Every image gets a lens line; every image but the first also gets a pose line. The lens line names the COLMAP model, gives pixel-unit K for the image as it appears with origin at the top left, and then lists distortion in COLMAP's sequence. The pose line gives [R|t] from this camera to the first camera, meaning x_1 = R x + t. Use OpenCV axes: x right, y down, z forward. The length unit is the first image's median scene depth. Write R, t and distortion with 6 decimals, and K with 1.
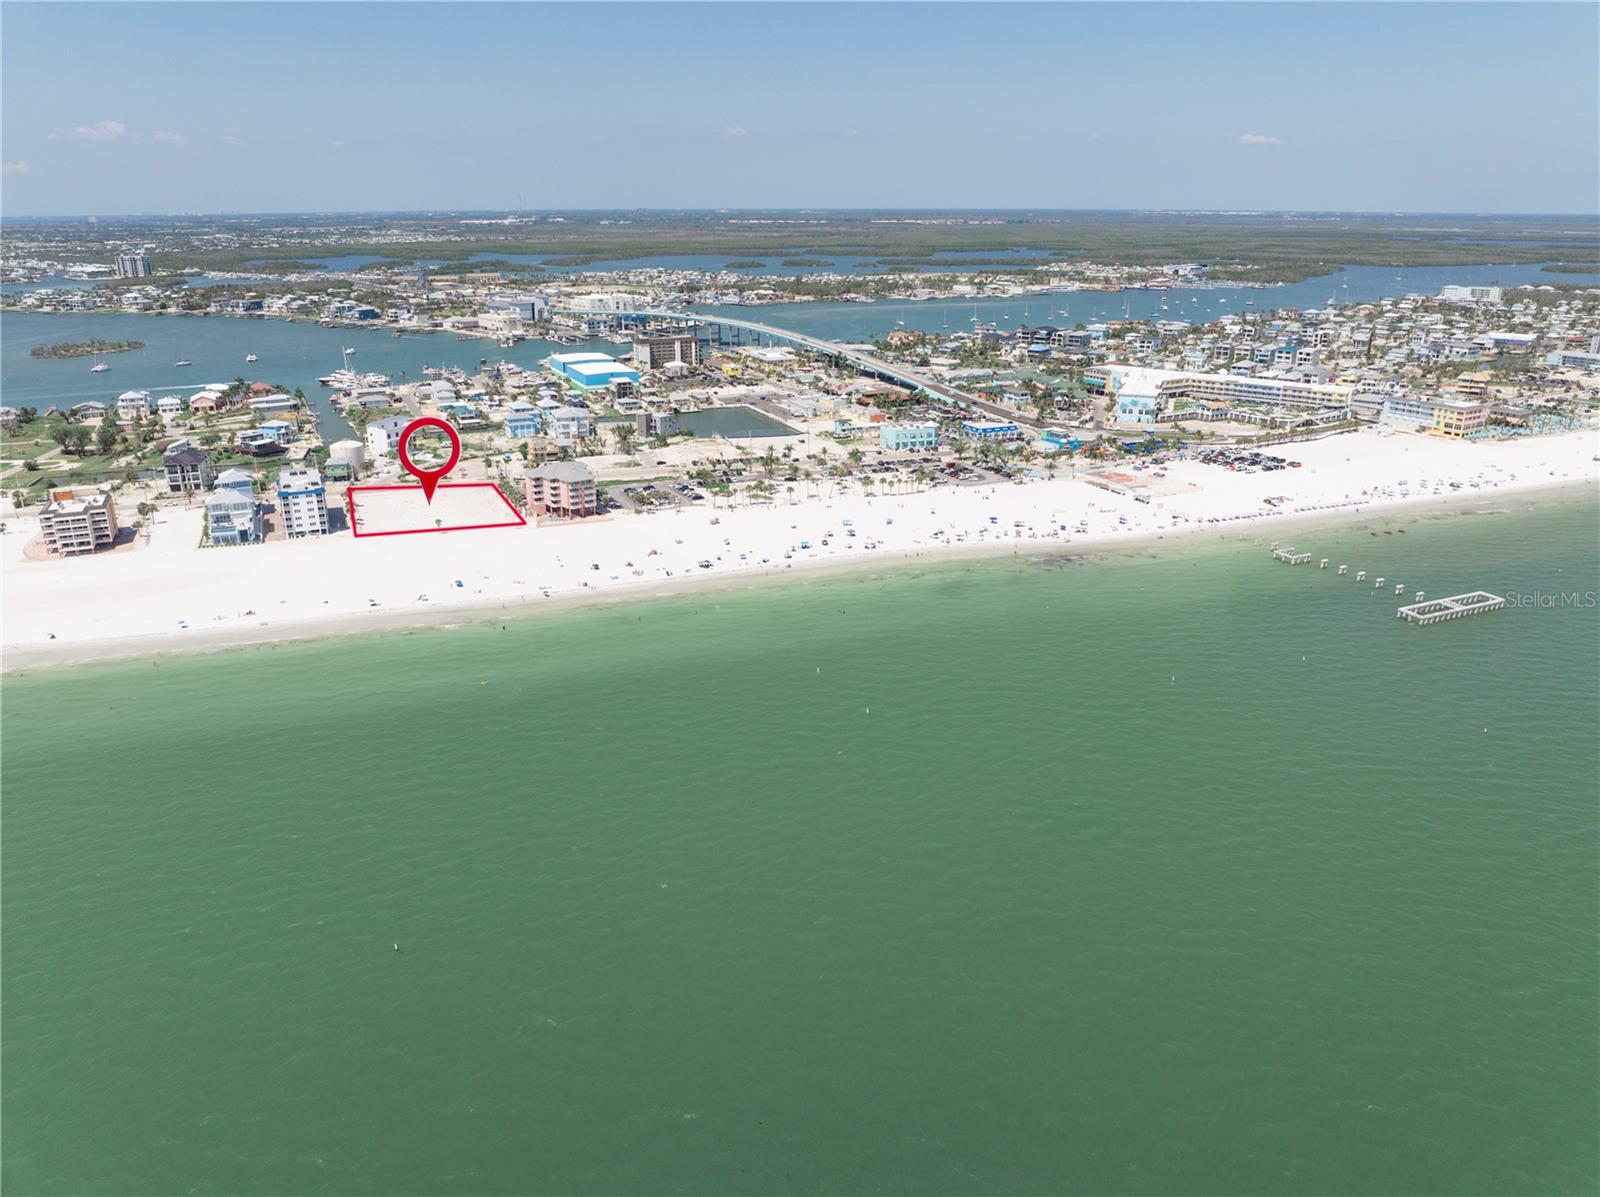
lens RADIAL K [[1131.2, 0, 803.7], [0, 1131.2, 595.2], [0, 0, 1]] dist [-0.032659, -0.010712]
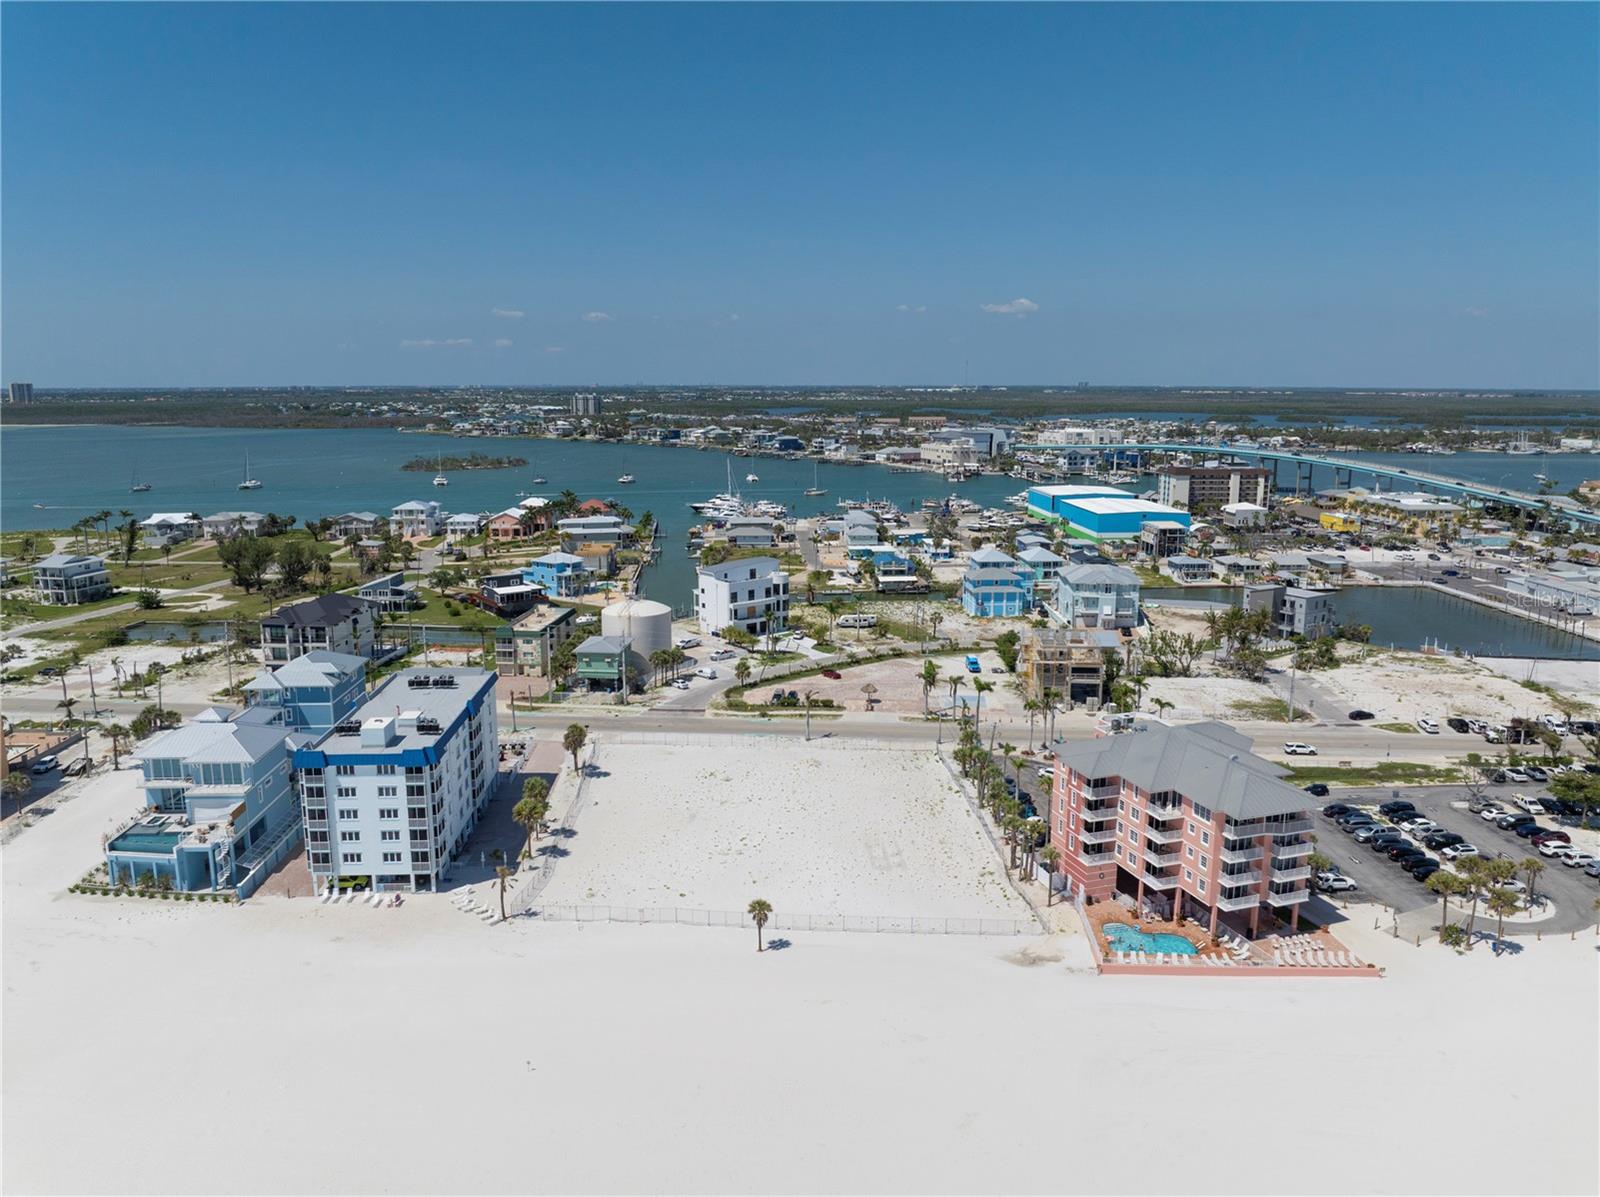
lens RADIAL K [[1131.2, 0, 803.7], [0, 1131.2, 595.2], [0, 0, 1]] dist [-0.032659, -0.010712]
pose [[0.932024, 0.068826, -0.355800, -0.134483], [-0.120685, 0.984706, -0.125655, -0.067870], [0.341710, 0.160053, 0.926076, 0.449355]]
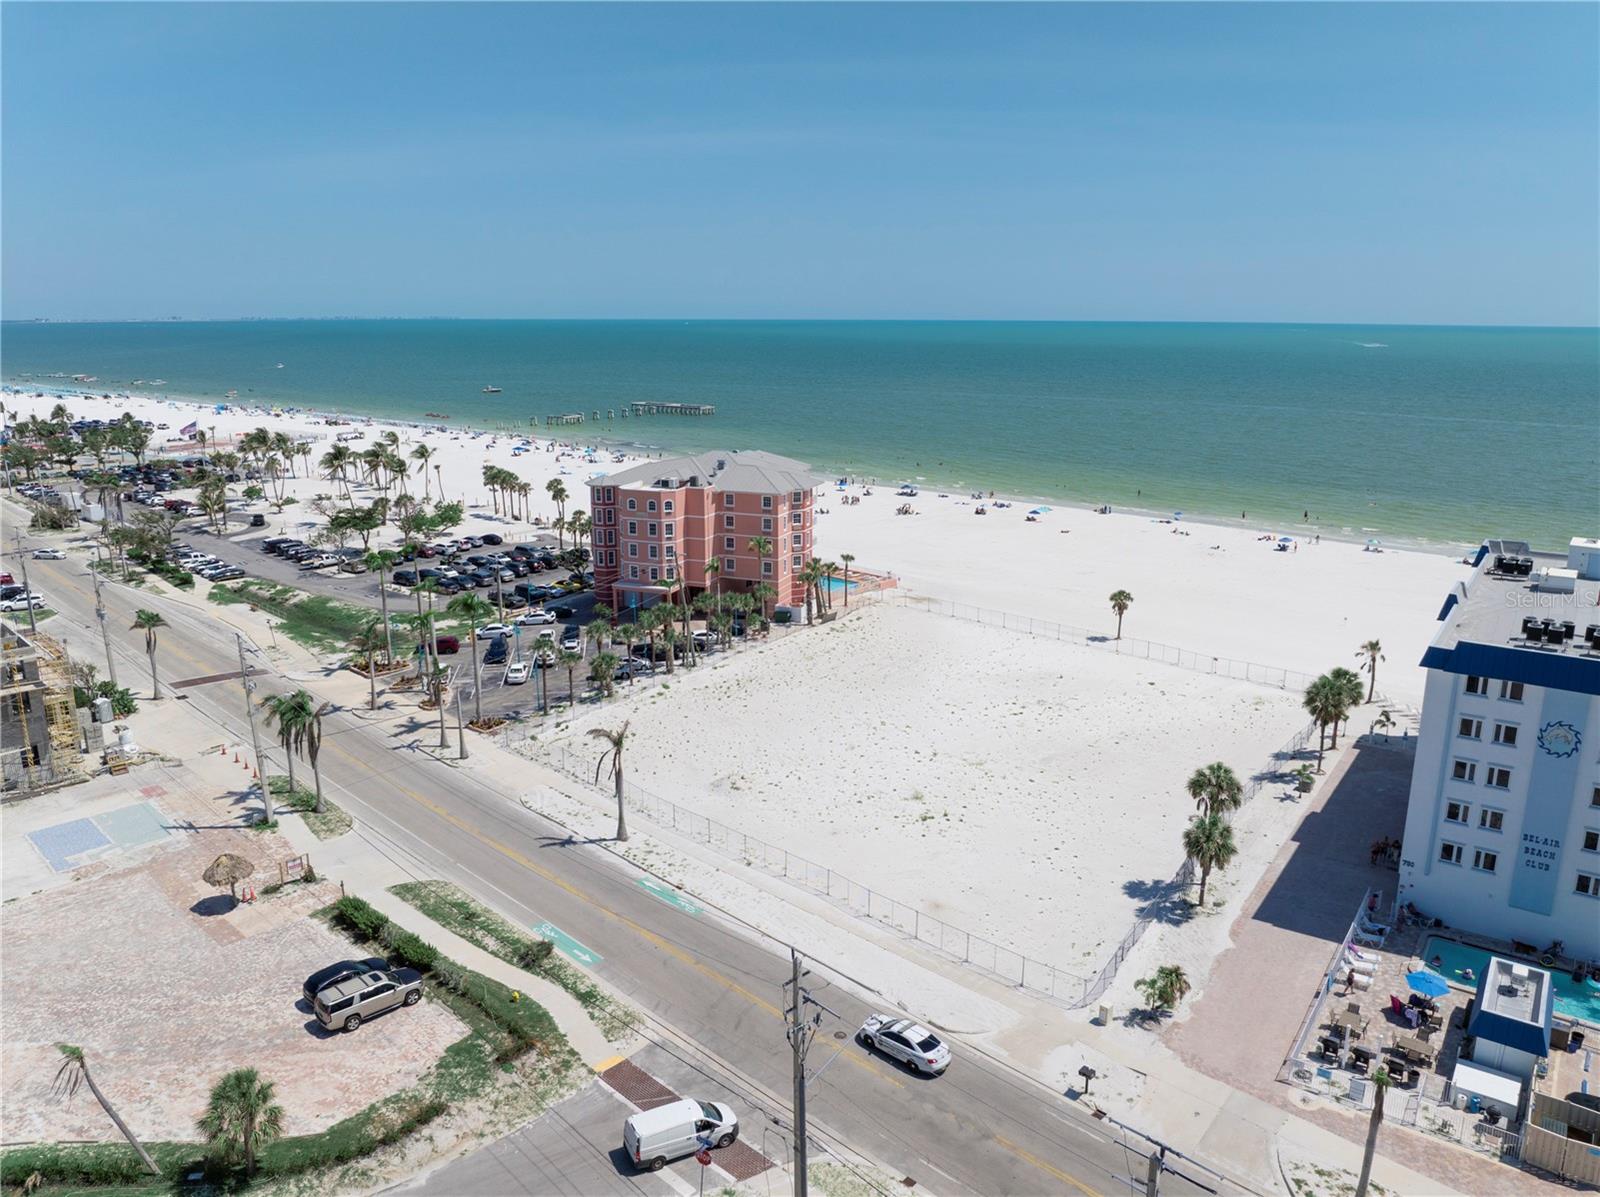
lens RADIAL K [[1133.8, 0, 802.9], [0, 1133.8, 593.4], [0, 0, 1]] dist [-0.001354, -0.088356]
pose [[-0.491741, -0.207685, 0.845611, -0.339913], [0.285095, 0.879208, 0.381726, -0.132128], [-0.822746, 0.428790, -0.373133, 0.738679]]
